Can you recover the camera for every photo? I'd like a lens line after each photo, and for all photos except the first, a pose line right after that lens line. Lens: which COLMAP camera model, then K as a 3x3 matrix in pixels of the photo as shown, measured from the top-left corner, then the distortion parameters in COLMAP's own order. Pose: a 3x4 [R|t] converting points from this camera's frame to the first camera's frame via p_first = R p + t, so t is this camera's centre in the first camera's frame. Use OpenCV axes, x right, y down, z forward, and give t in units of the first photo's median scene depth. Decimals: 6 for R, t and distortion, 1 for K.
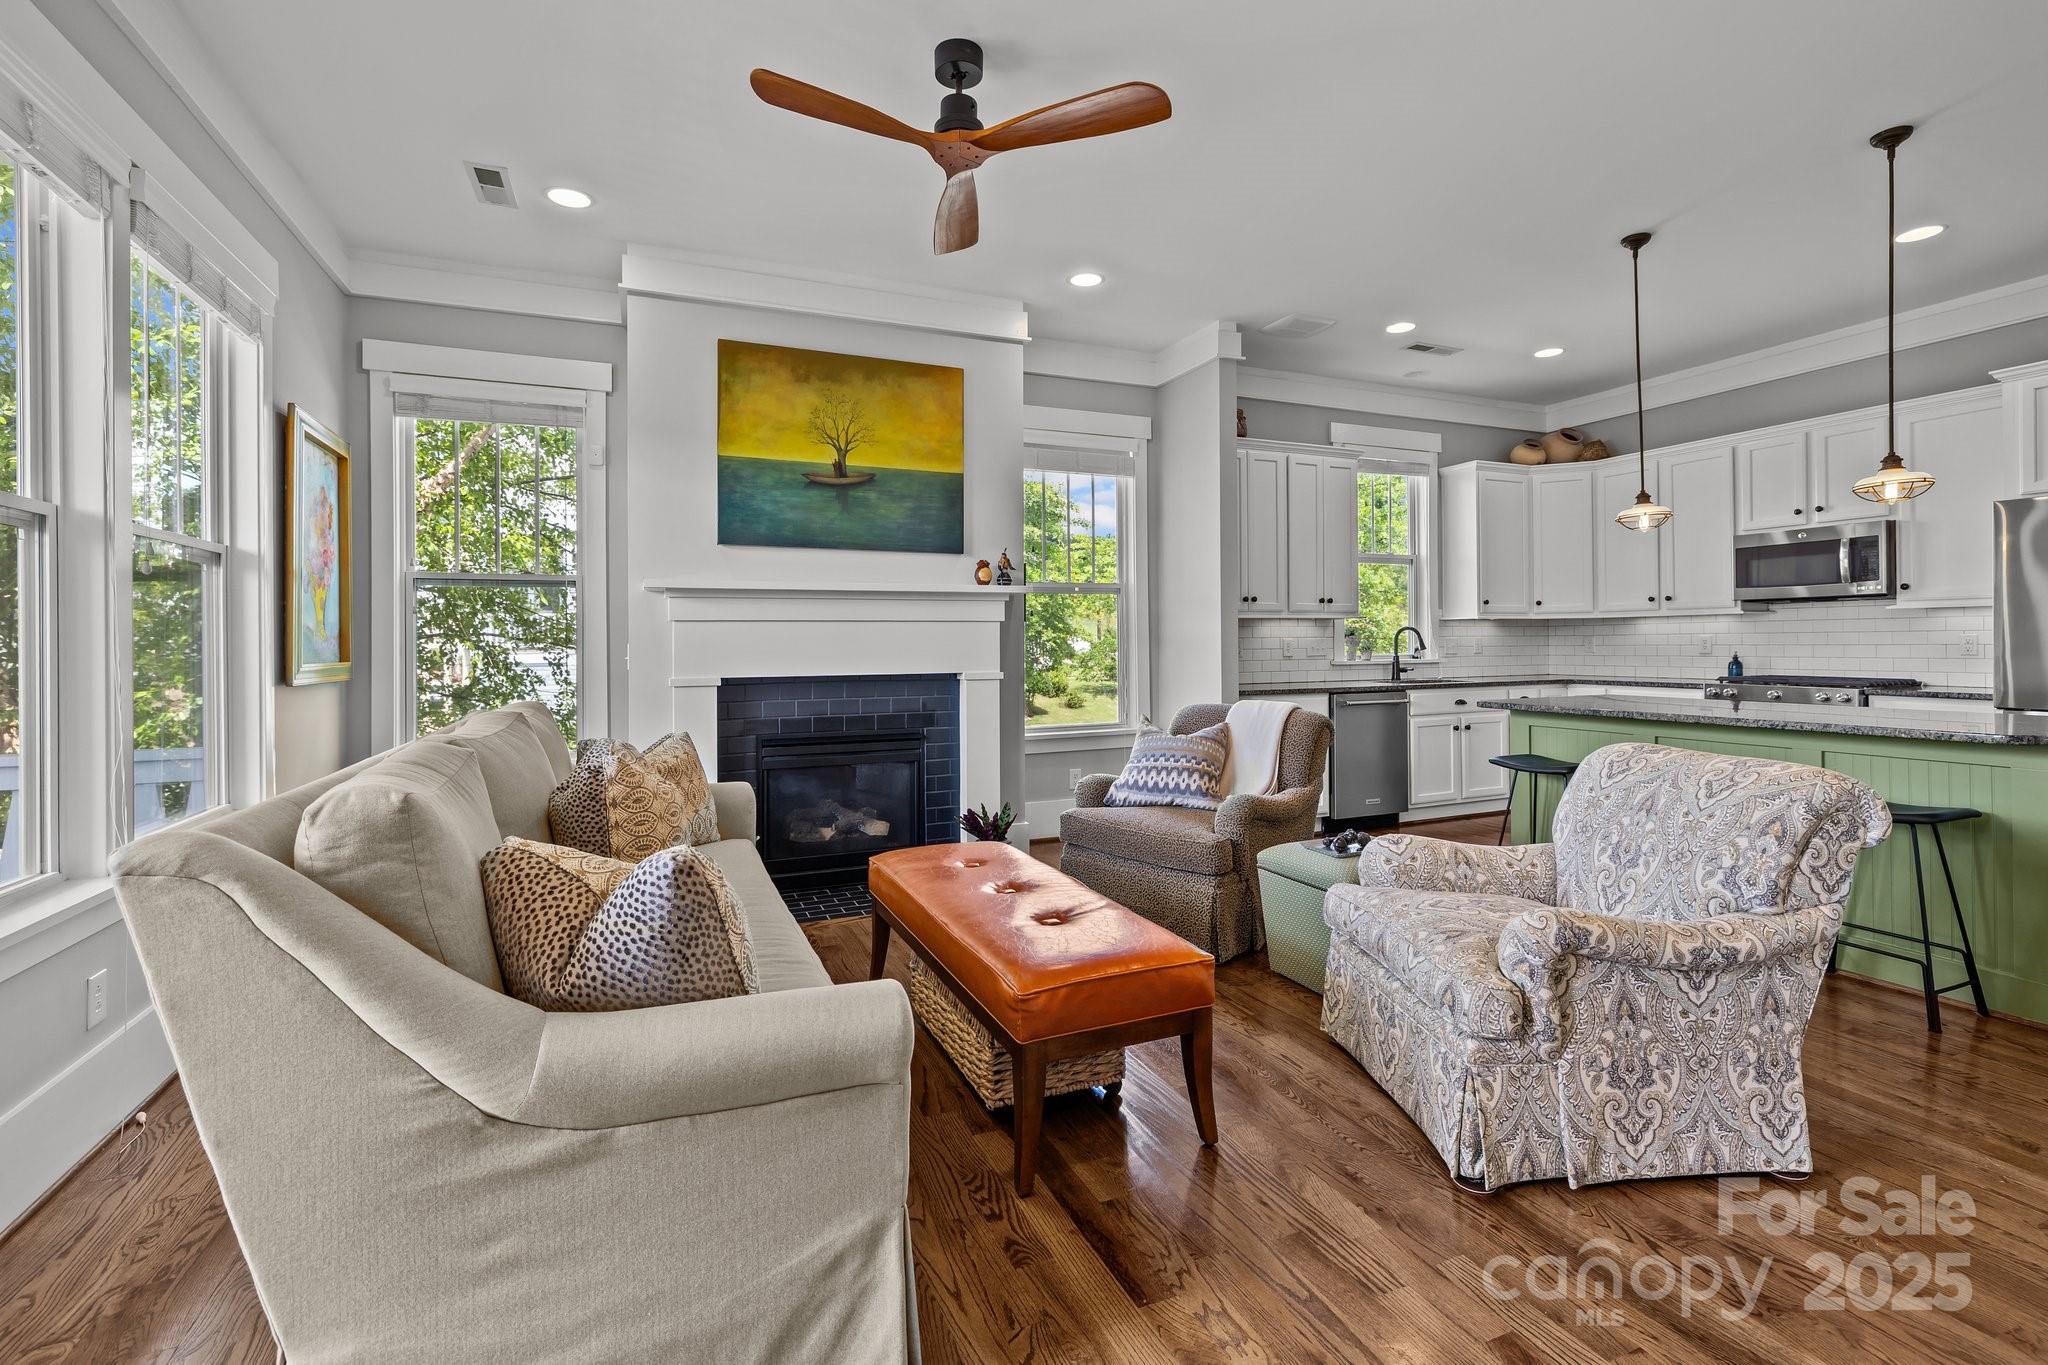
lens RADIAL K [[890.1, 0, 1034.9], [0, 890.1, 633.5], [0, 0, 1]] dist [0.000192, -0.000150]
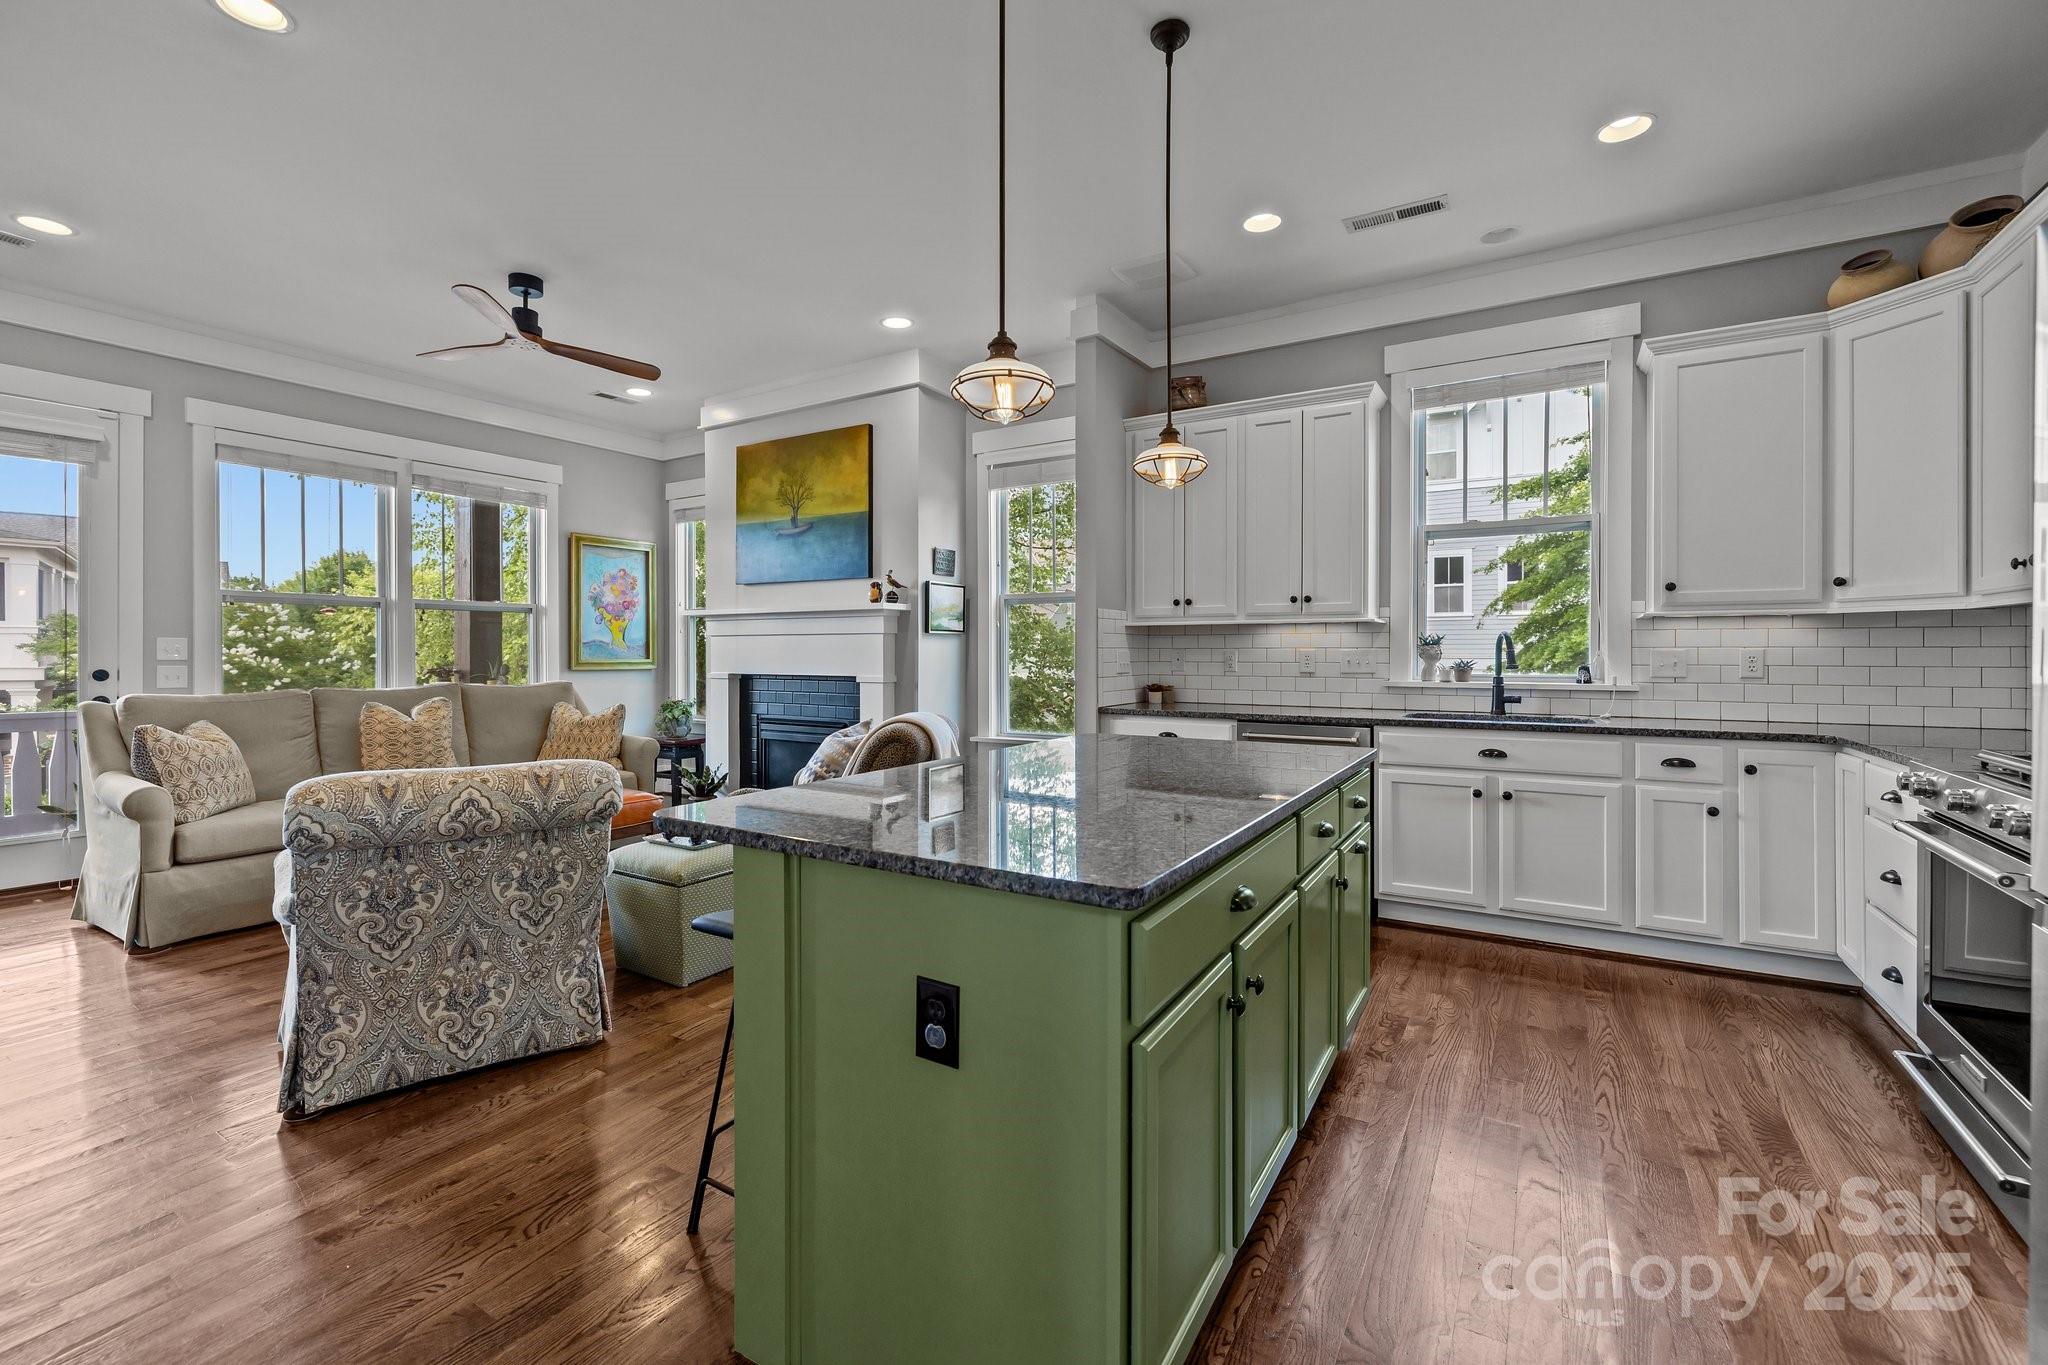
lens RADIAL K [[890.1, 0, 1045.4], [0, 890.1, 652.7], [0, 0, 1]] dist [0.000192, -0.000150]
pose [[0.579839, 0.008410, -0.814688, 0.849579], [0.003311, 0.999914, 0.012679, -0.002561], [0.814725, -0.010050, 0.579761, 0.405724]]
